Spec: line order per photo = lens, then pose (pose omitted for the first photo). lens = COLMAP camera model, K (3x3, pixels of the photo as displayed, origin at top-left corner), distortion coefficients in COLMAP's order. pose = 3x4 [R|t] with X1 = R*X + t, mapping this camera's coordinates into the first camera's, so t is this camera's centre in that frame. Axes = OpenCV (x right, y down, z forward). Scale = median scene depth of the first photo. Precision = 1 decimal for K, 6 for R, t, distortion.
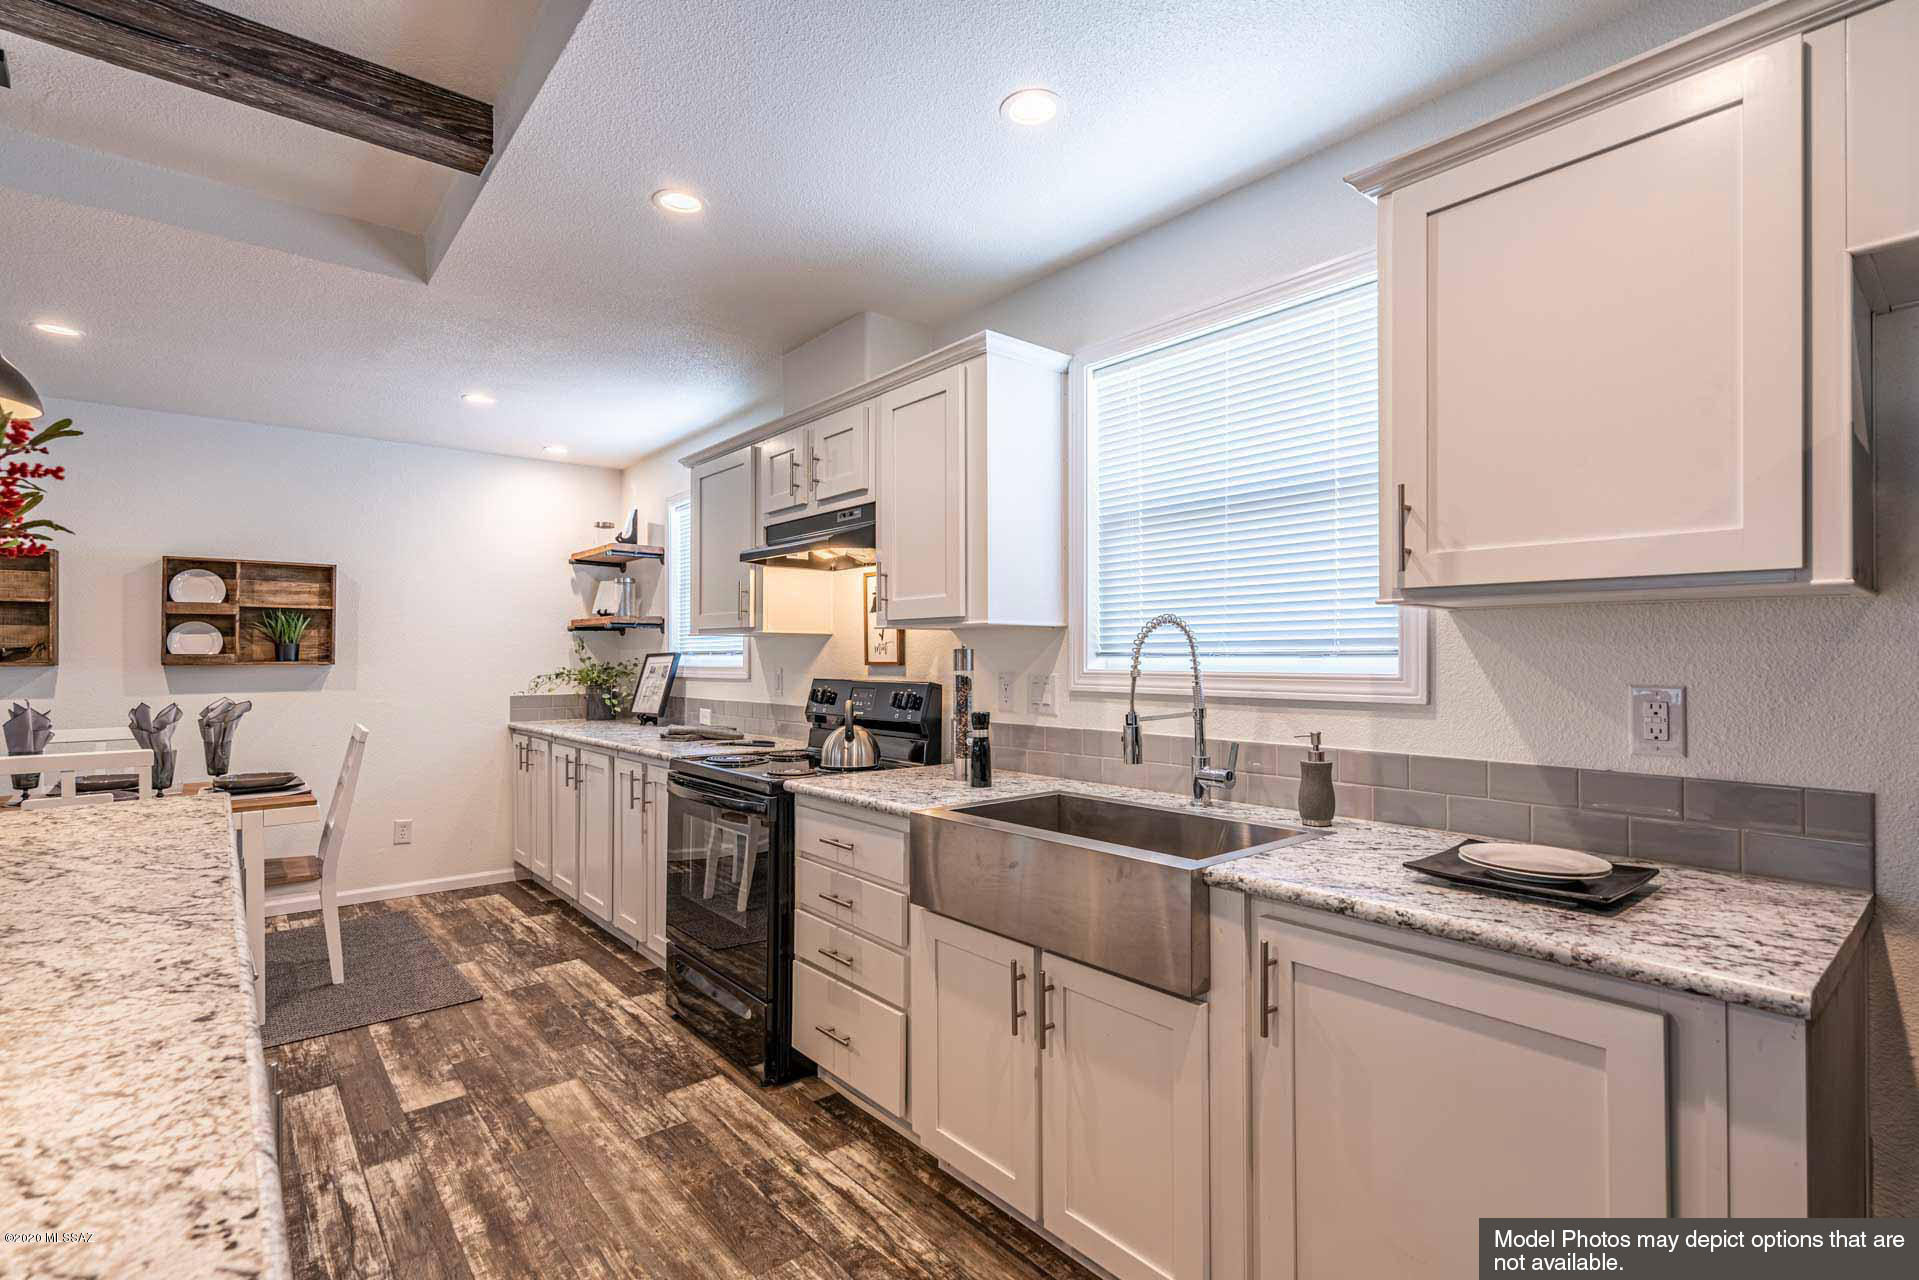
lens RADIAL K [[888.8, 0, 946.5], [0, 888.8, 645.9], [0, 0, 1]] dist [-0.001646, 0.001378]
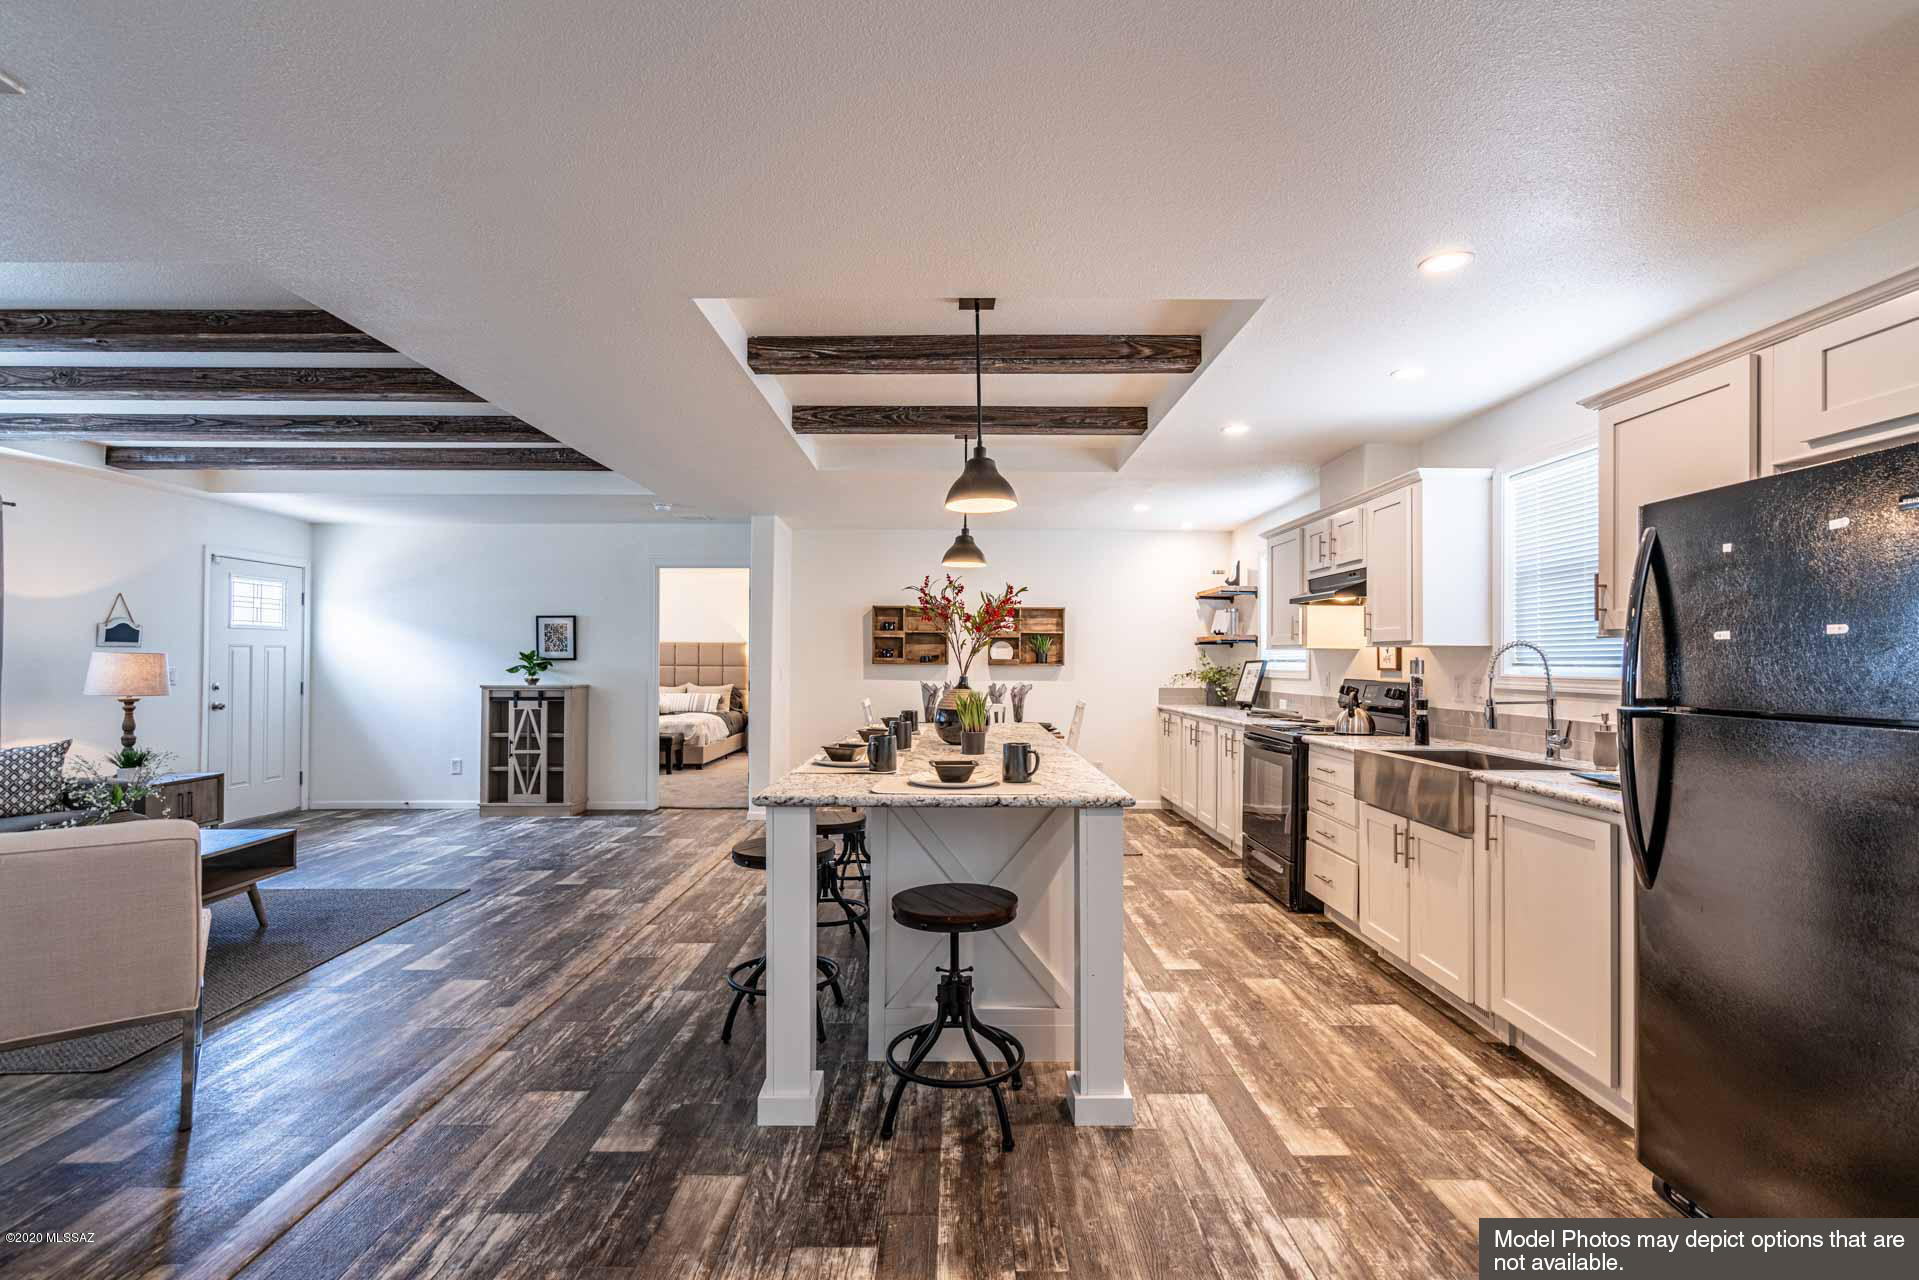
lens RADIAL K [[855.0, 0, 959.0], [0, 855.0, 646.0], [0, 0, 1]] dist [0.000050, 0.000297]
pose [[0.770391, -0.002484, -0.637567, 0.362330], [-0.001924, 0.999979, -0.006221, -0.010876], [0.637568, 0.006019, 0.770370, -0.700834]]
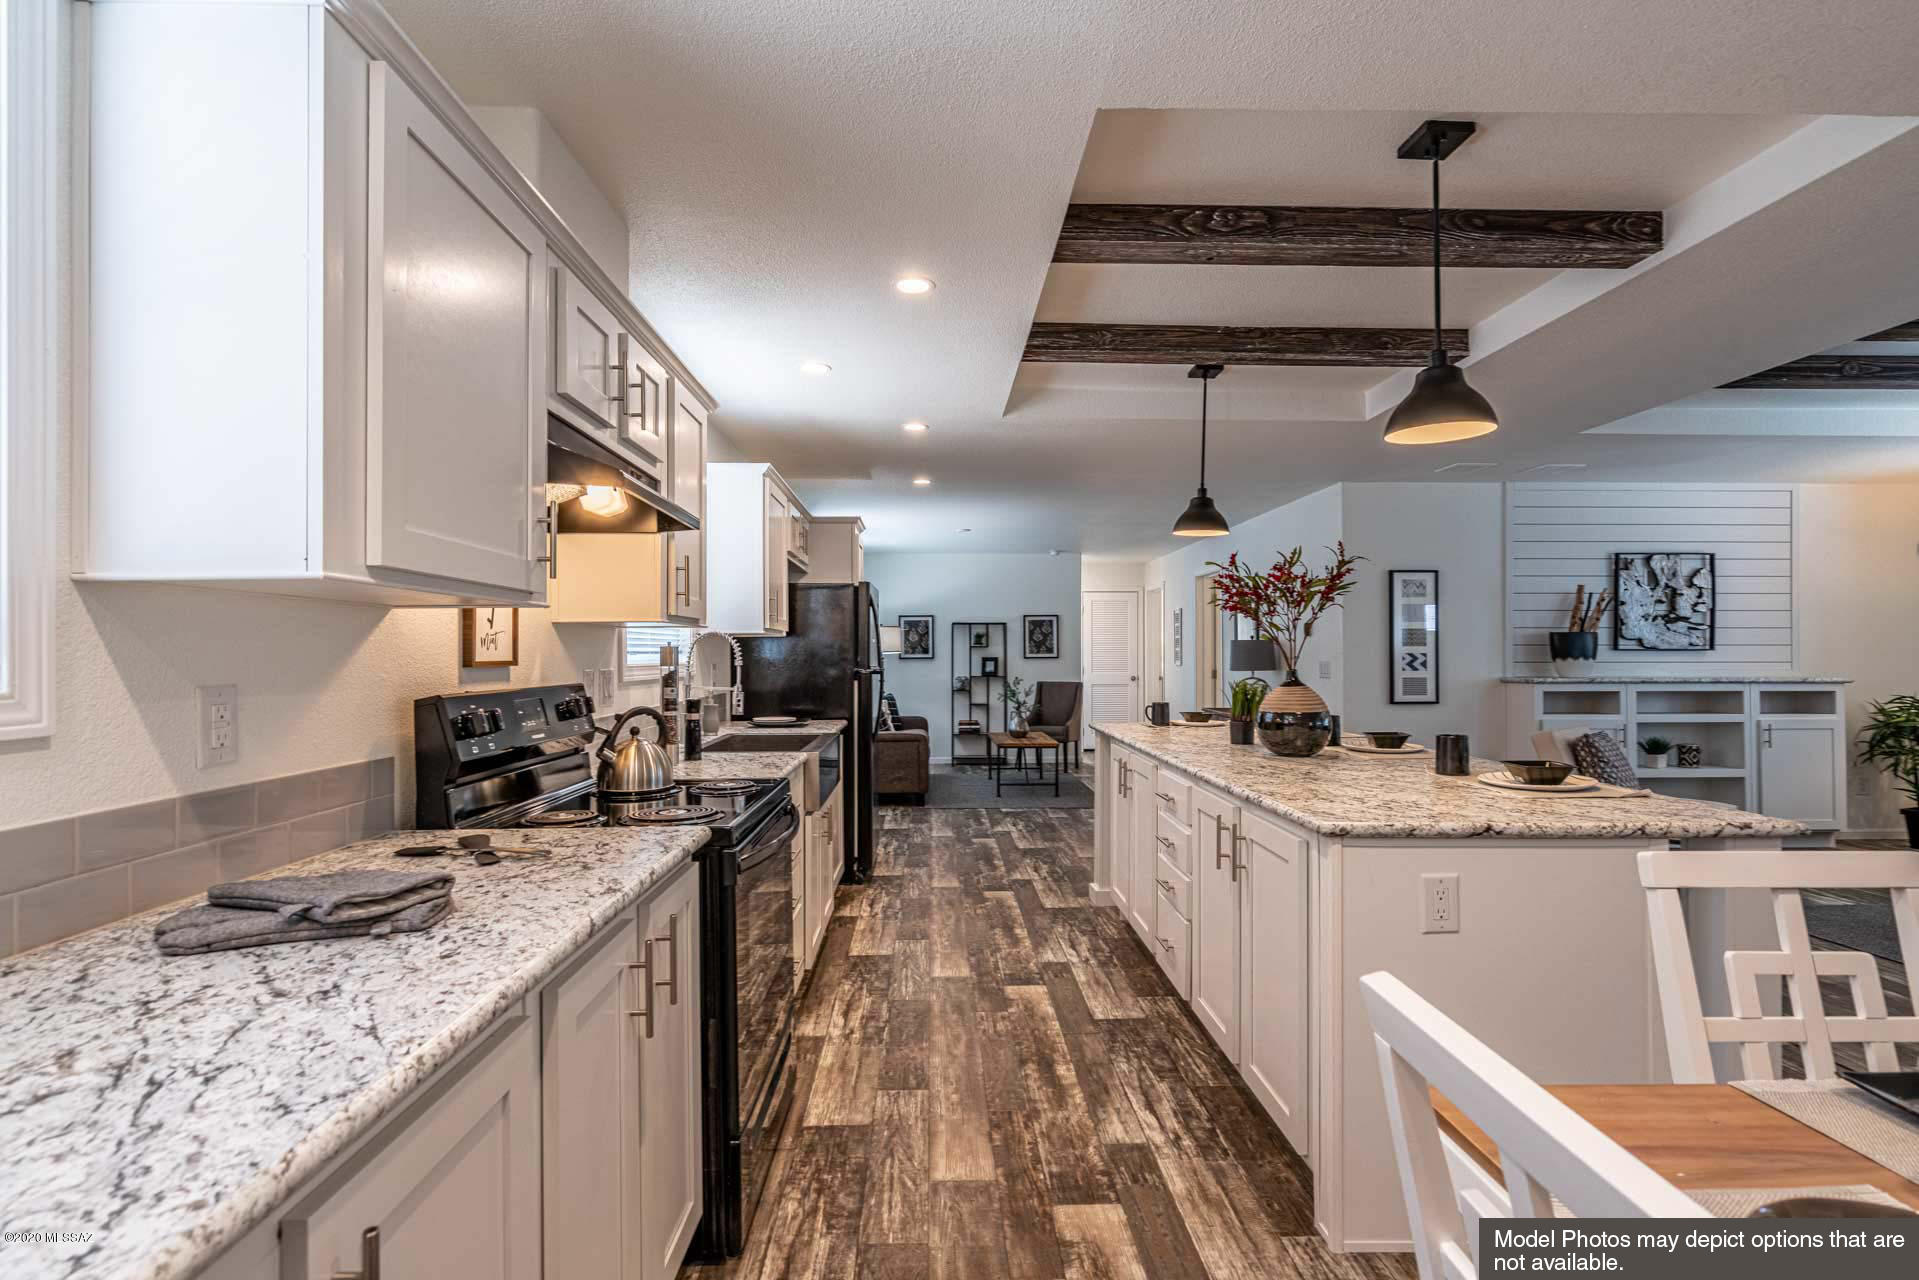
lens RADIAL K [[915.8, 0, 955.9], [0, 915.8, 663.8], [0, 0, 1]] dist [0.001530, 0.001041]
pose [[-0.789073, -0.000991, 0.614299, -0.960256], [-0.001084, 0.999999, 0.000220, 0.024047], [-0.614298, -0.000492, -0.789074, 1.675268]]
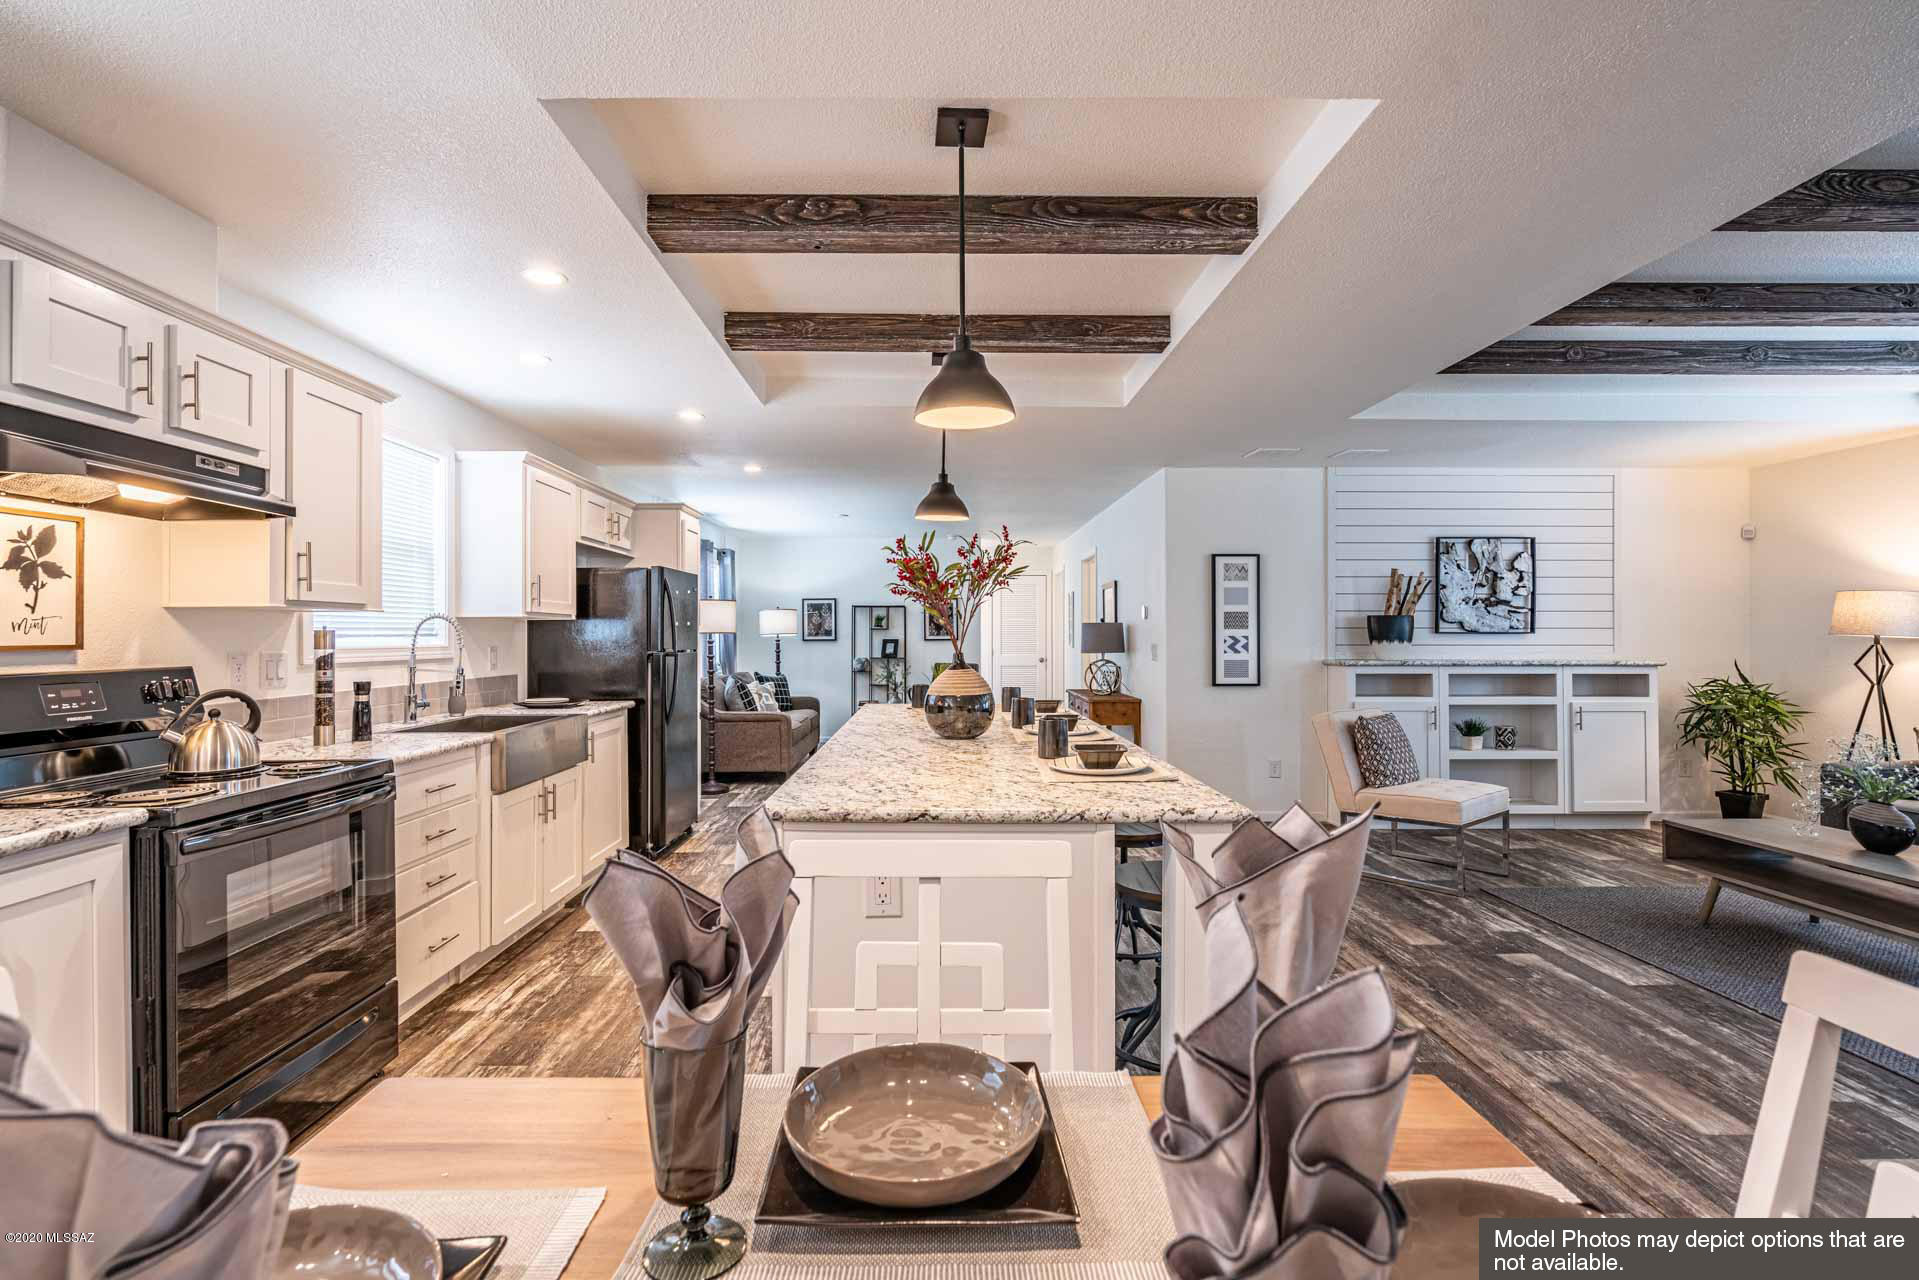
lens RADIAL K [[888.8, 0, 946.5], [0, 888.8, 645.9], [0, 0, 1]] dist [-0.001646, 0.001378]
pose [[-0.776739, -0.002381, 0.629818, -1.310214], [-0.001997, 0.999997, 0.001317, 0.020346], [-0.629819, -0.000235, -0.776742, 1.374785]]
